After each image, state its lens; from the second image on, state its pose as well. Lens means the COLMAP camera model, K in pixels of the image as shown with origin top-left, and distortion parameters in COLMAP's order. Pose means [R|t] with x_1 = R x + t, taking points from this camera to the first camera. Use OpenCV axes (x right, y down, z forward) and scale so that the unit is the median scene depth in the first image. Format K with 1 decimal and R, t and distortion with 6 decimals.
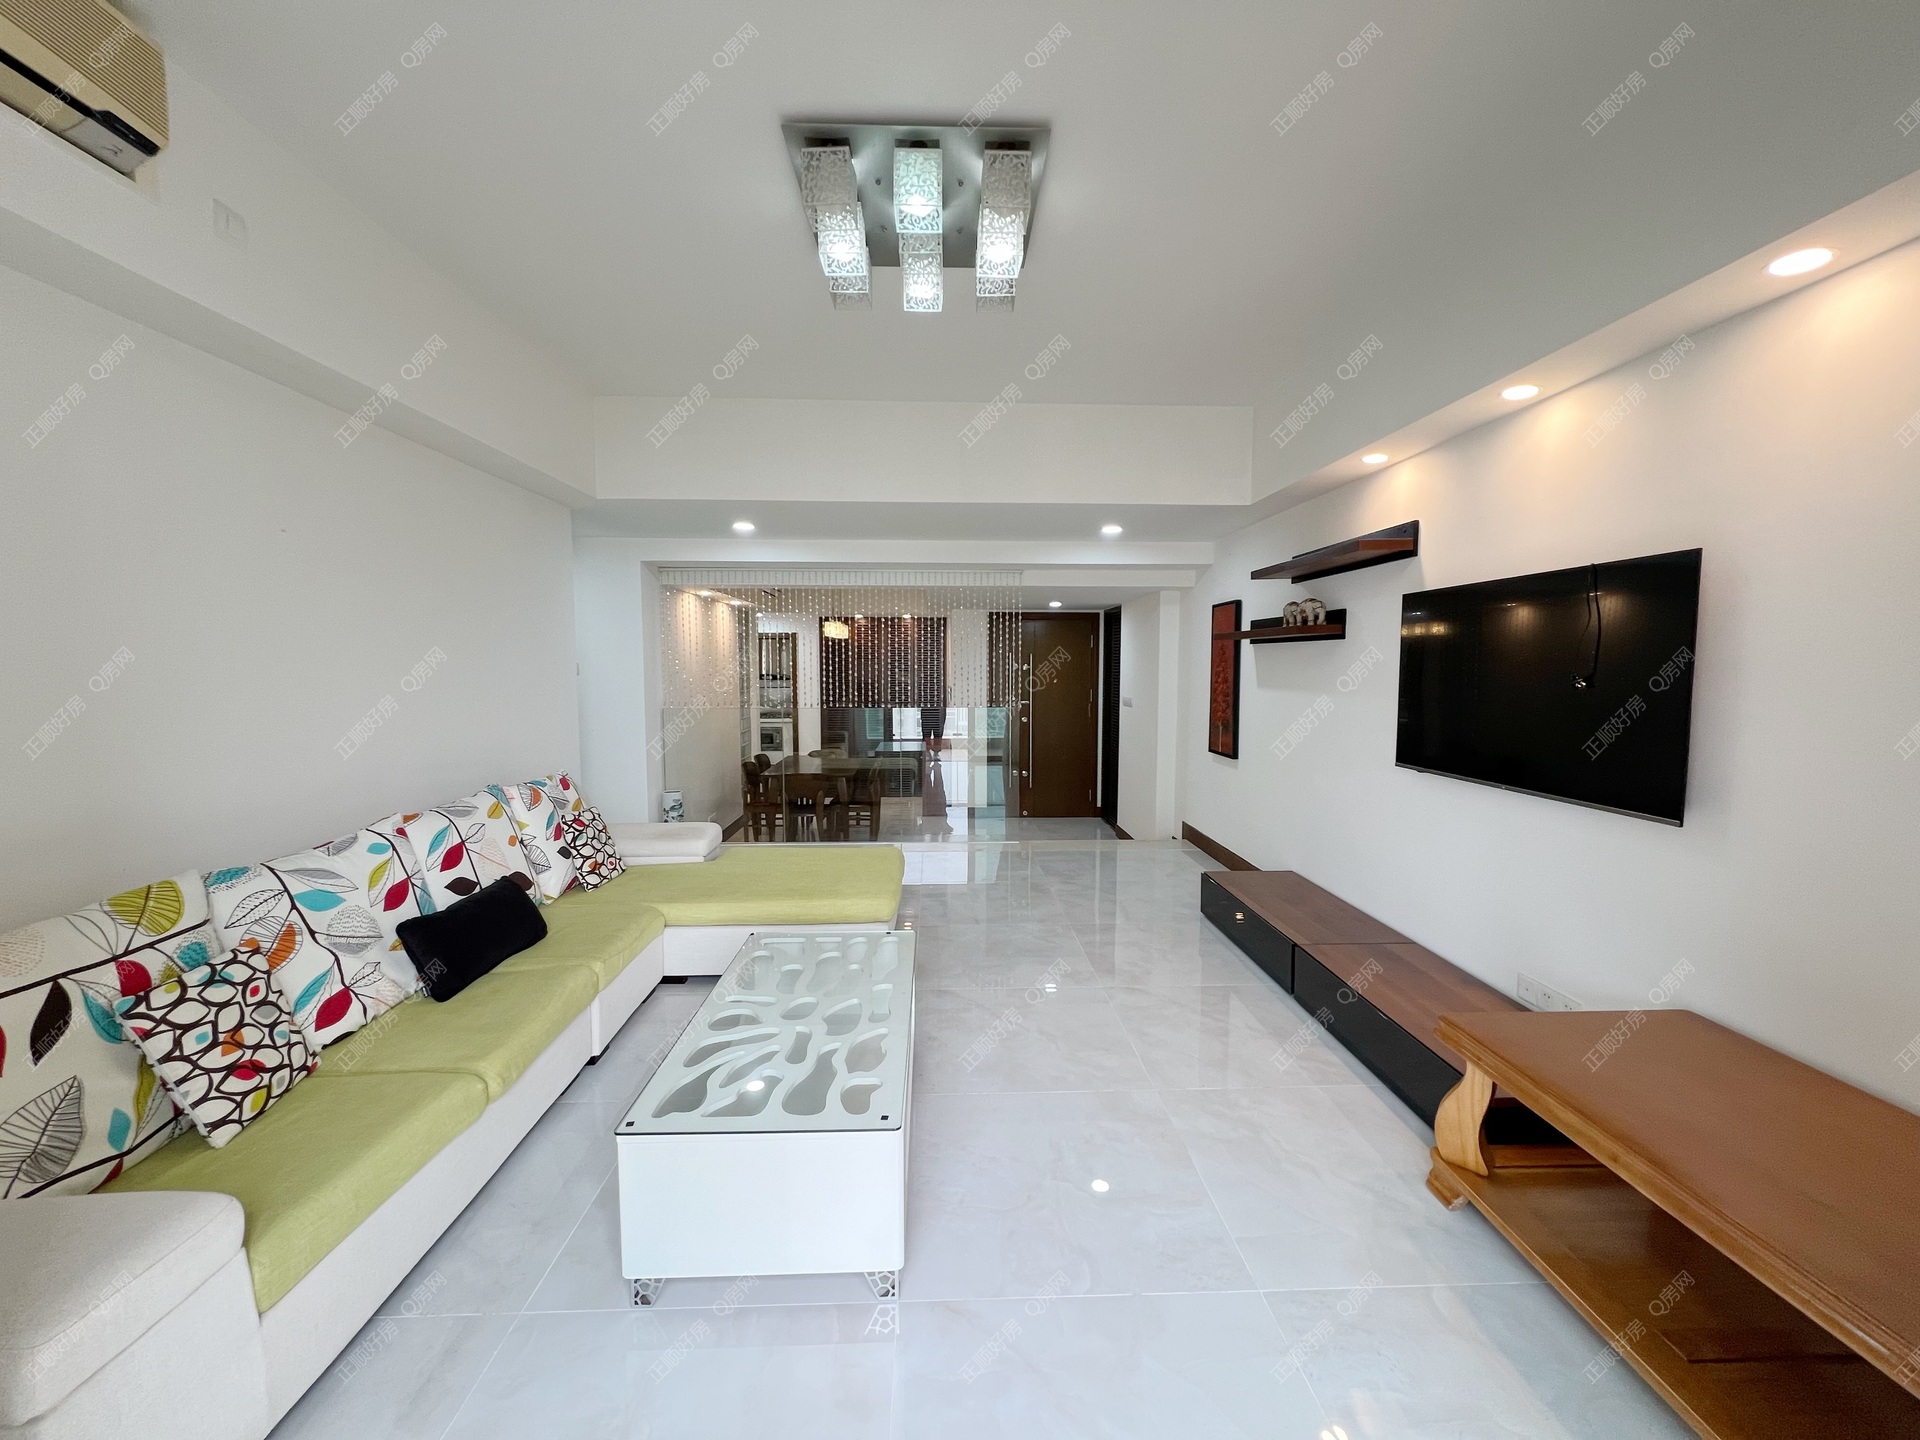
lens RADIAL K [[768.5, 0, 960.0], [0, 768.5, 720.0], [0, 0, 1]] dist [-0.000131, -0.000054]
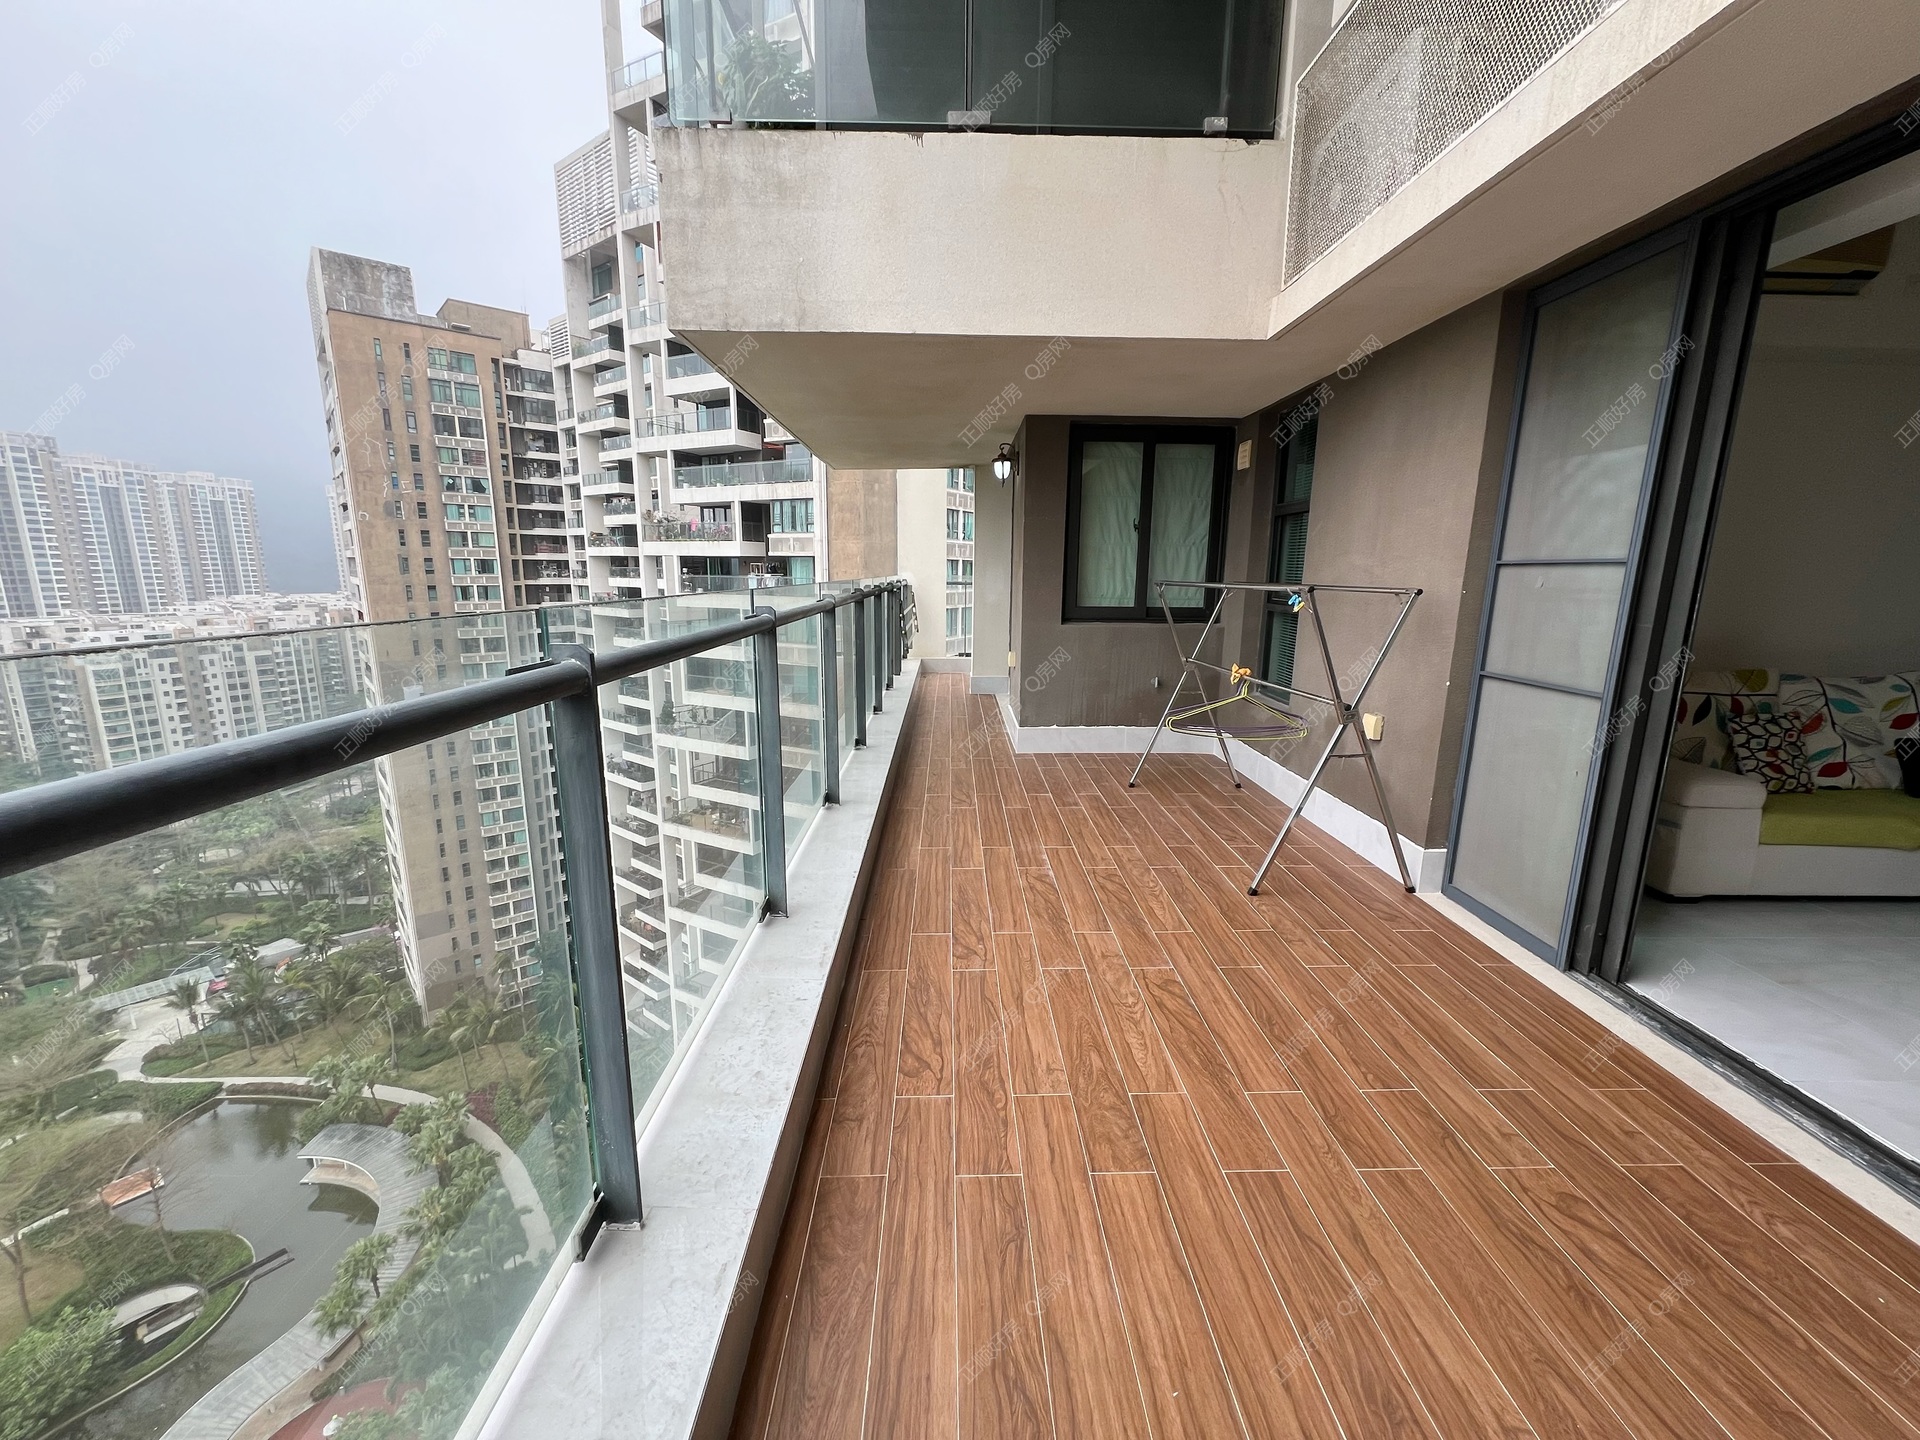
lens RADIAL K [[766.3, 0, 960.0], [0, 766.3, 720.0], [0, 0, 1]] dist [-0.002801, 0.000227]
pose [[-0.021061, 0.199771, -0.979616, 0.950143], [-0.089113, 0.975558, 0.200860, 0.122528], [0.995799, 0.091527, -0.002744, -1.024771]]
